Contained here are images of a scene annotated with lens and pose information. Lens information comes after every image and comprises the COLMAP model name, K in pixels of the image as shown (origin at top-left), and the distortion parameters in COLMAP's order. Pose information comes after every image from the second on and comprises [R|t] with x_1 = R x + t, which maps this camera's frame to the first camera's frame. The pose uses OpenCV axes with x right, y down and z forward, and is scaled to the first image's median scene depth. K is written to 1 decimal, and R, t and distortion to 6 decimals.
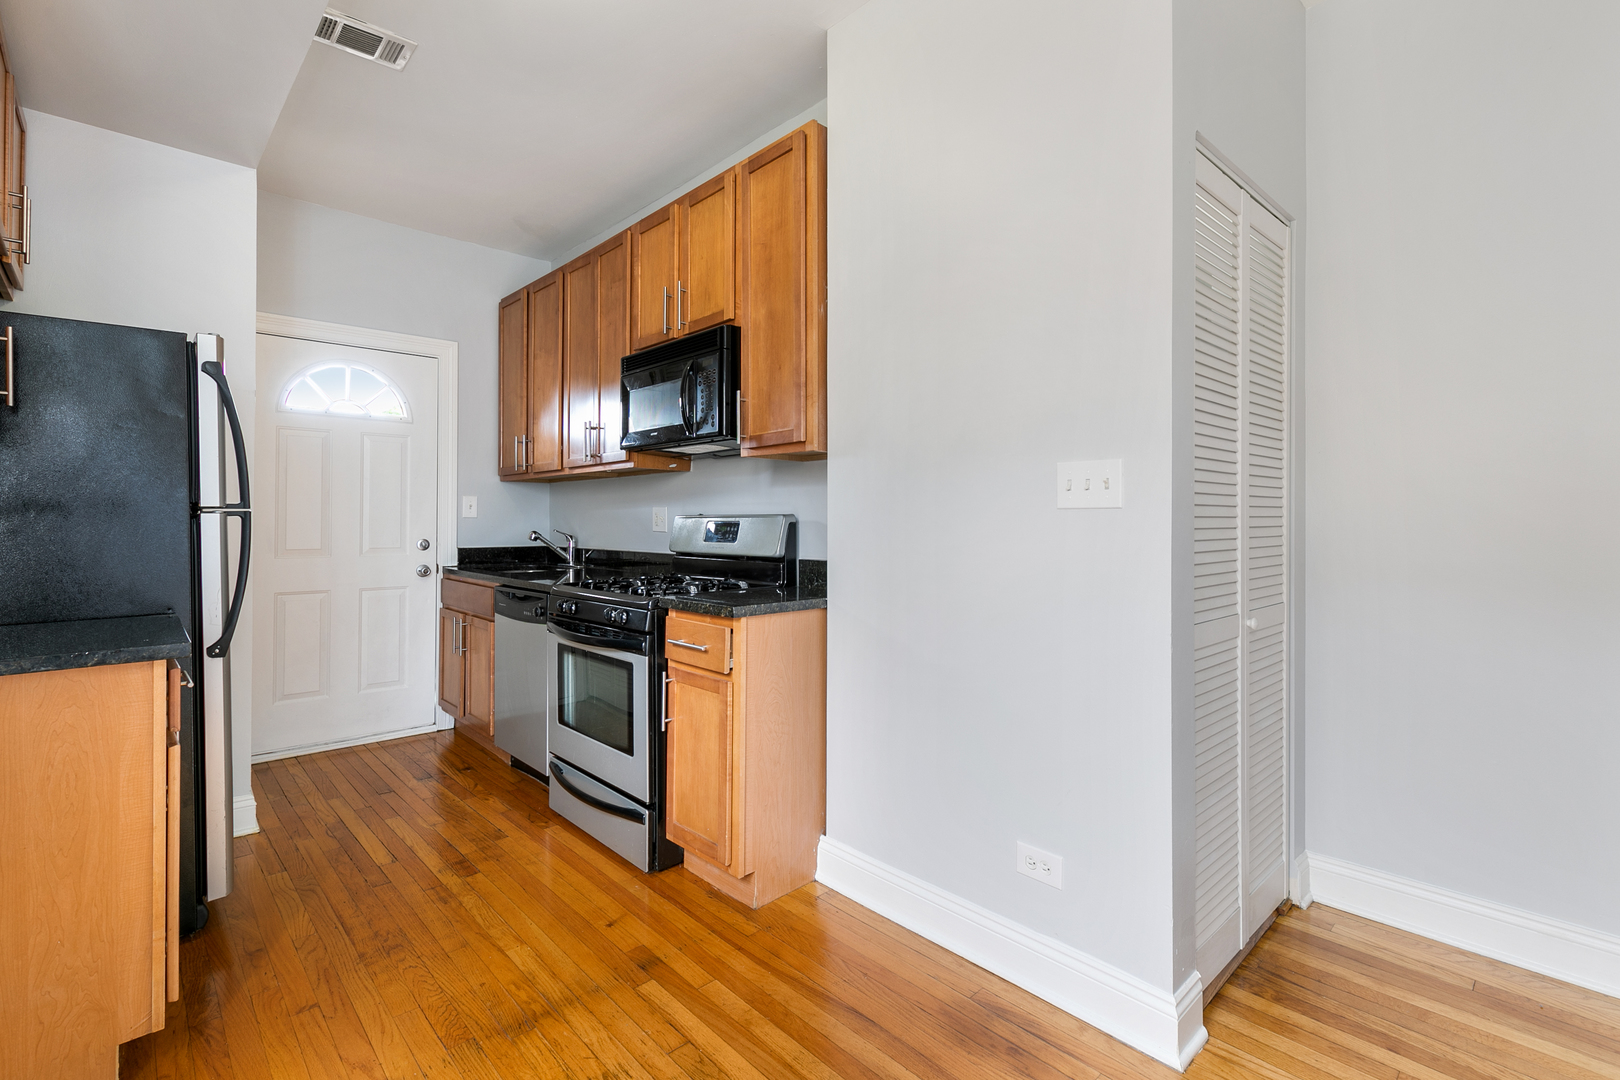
lens RADIAL K [[730.9, 0, 810.3], [0, 730.9, 523.7], [0, 0, 1]] dist [0.004226, 0.000205]
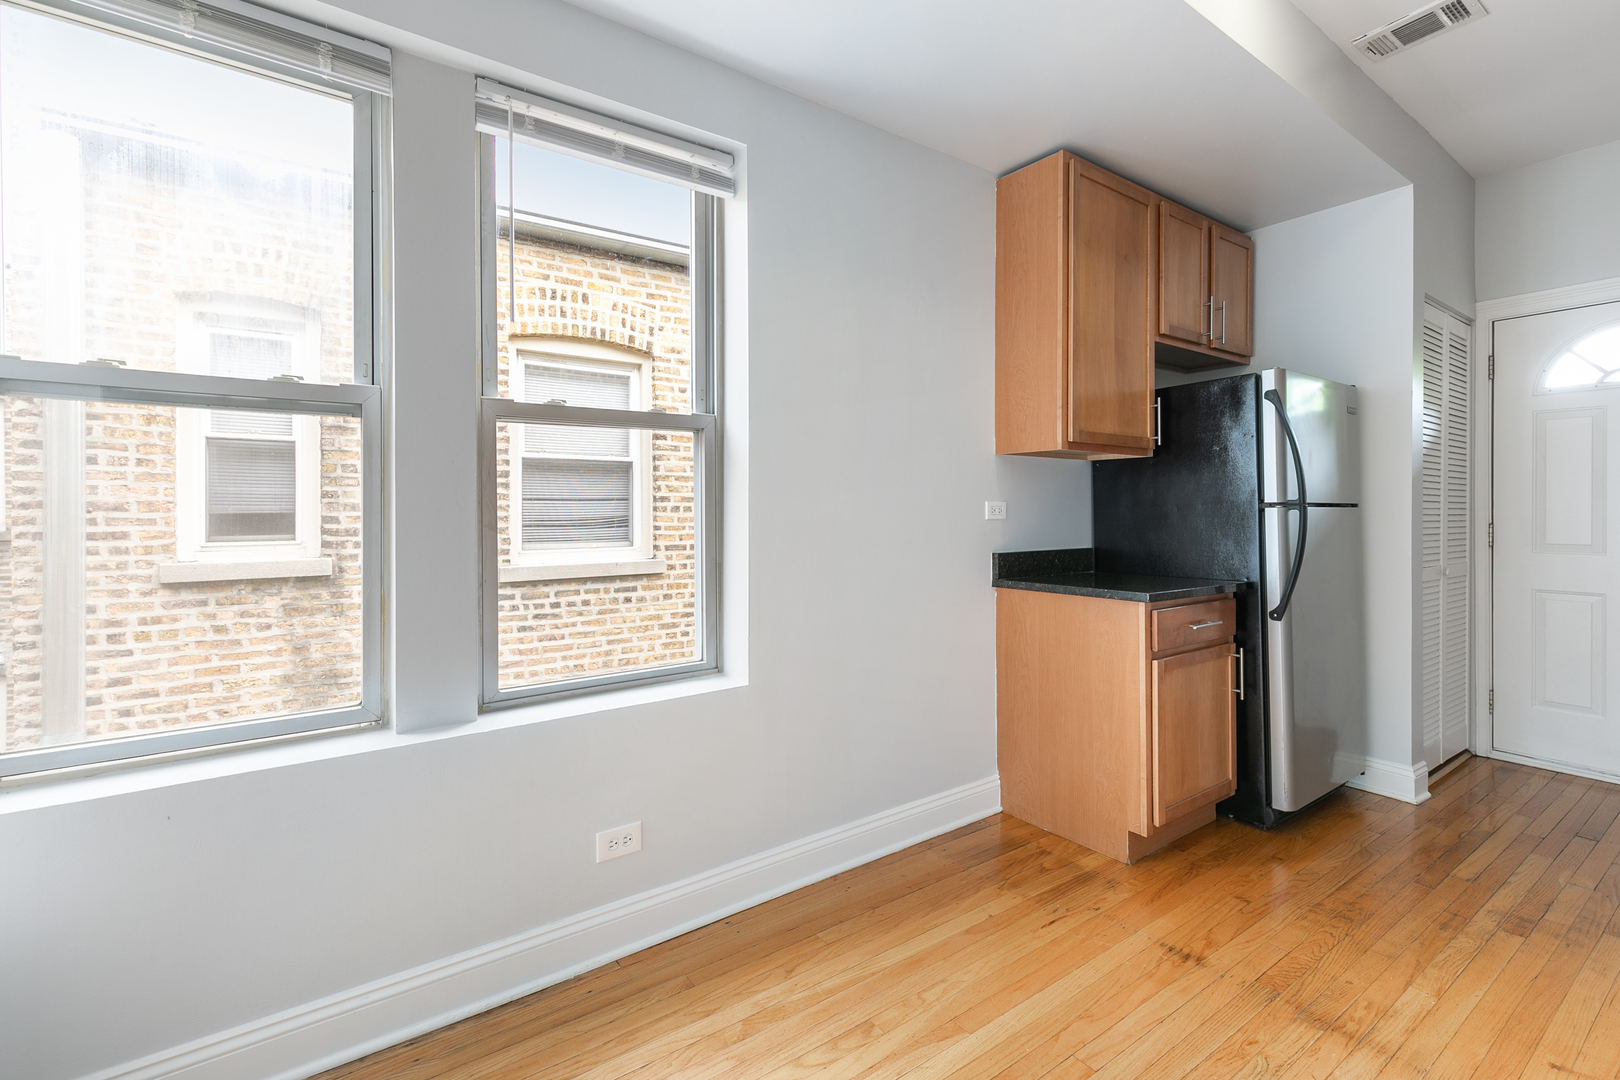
lens RADIAL K [[718.2, 0, 814.0], [0, 718.2, 516.7], [0, 0, 1]] dist [0.002893, 0.000235]
pose [[-0.137275, -0.000240, -0.990533, 0.534298], [0.001698, 0.999998, -0.000478, 0.000728], [0.990532, -0.001748, -0.137274, 0.366614]]
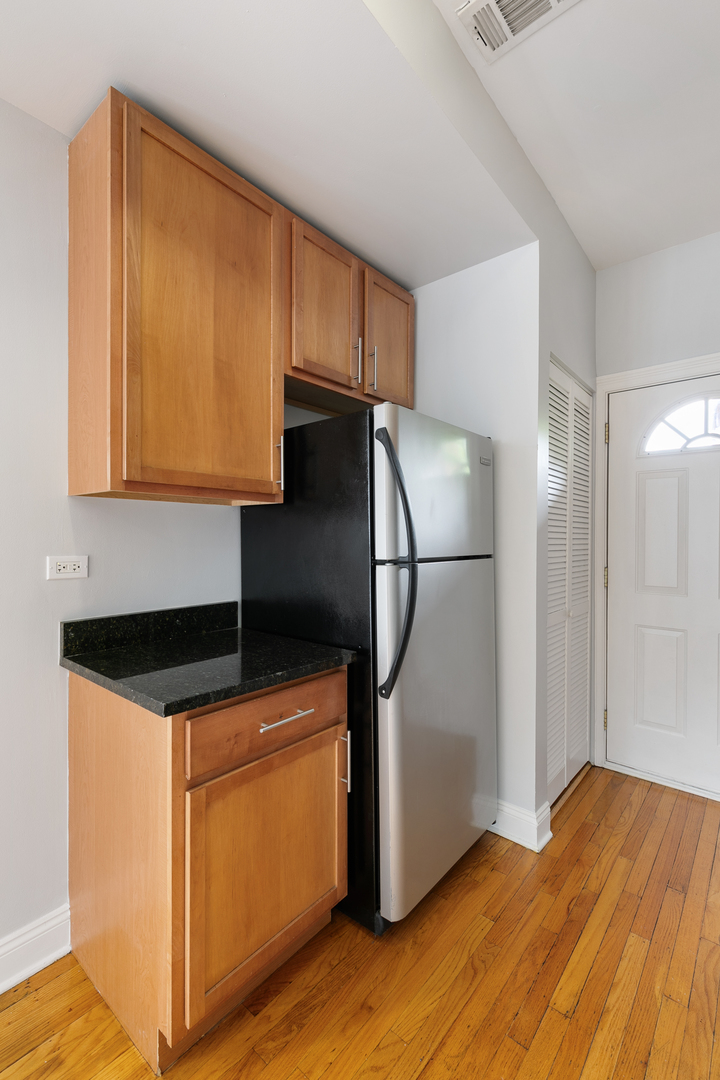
lens RADIAL K [[478.8, 0, 346.9], [0, 478.8, 541.0], [0, 0, 1]] dist [0.002893, 0.000235]
pose [[0.098153, 0.001597, -0.995170, -0.100756], [-0.002677, 0.999996, 0.001341, -0.051220], [0.995168, 0.002532, 0.098157, 0.856189]]
